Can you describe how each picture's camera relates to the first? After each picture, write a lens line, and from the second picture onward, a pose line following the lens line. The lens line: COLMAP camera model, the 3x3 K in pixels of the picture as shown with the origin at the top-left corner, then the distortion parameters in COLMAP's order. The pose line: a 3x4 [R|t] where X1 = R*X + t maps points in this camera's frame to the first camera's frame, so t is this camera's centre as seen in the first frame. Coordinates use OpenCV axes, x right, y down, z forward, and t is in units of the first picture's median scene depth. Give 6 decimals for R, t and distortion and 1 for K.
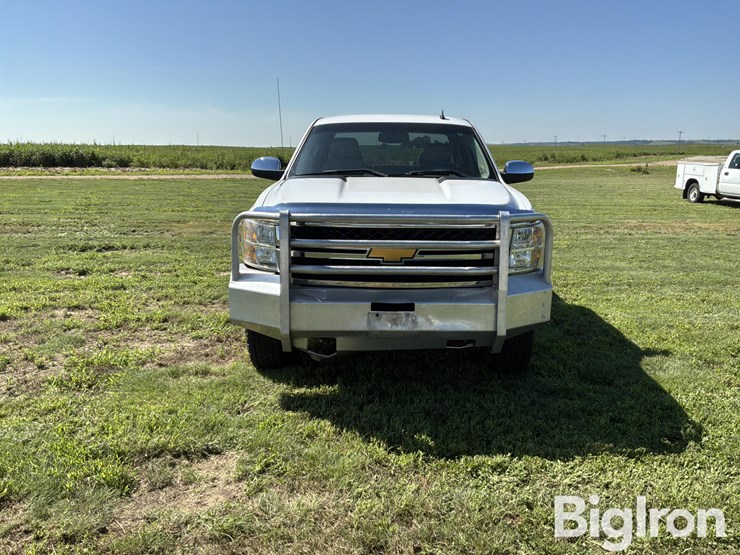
lens RADIAL K [[612.9, 0, 376.9], [0, 612.9, 278.4], [0, 0, 1]] dist [0.082070, -0.138522]
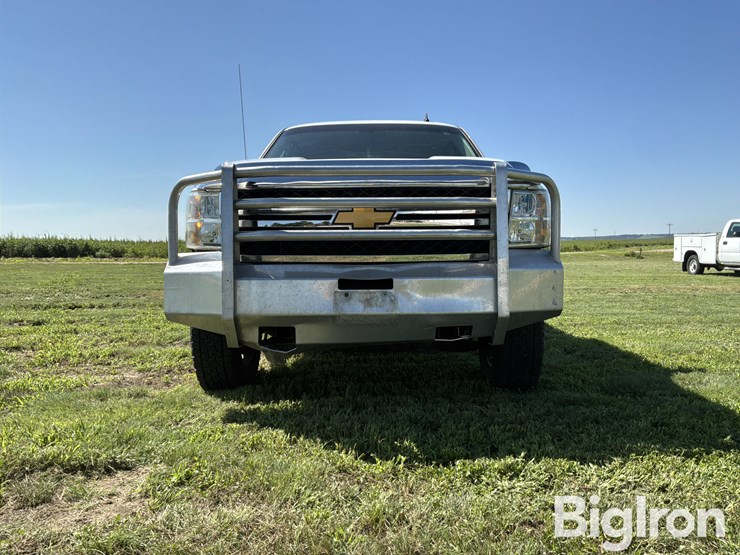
lens RADIAL K [[612.9, 0, 375.1], [0, 612.9, 281.7], [0, 0, 1]] dist [0.082070, -0.138522]
pose [[0.999823, -0.018737, 0.001934, 0.036706], [0.018815, 0.988498, -0.150058, 0.162274], [0.000900, 0.150068, 0.988675, 0.214031]]
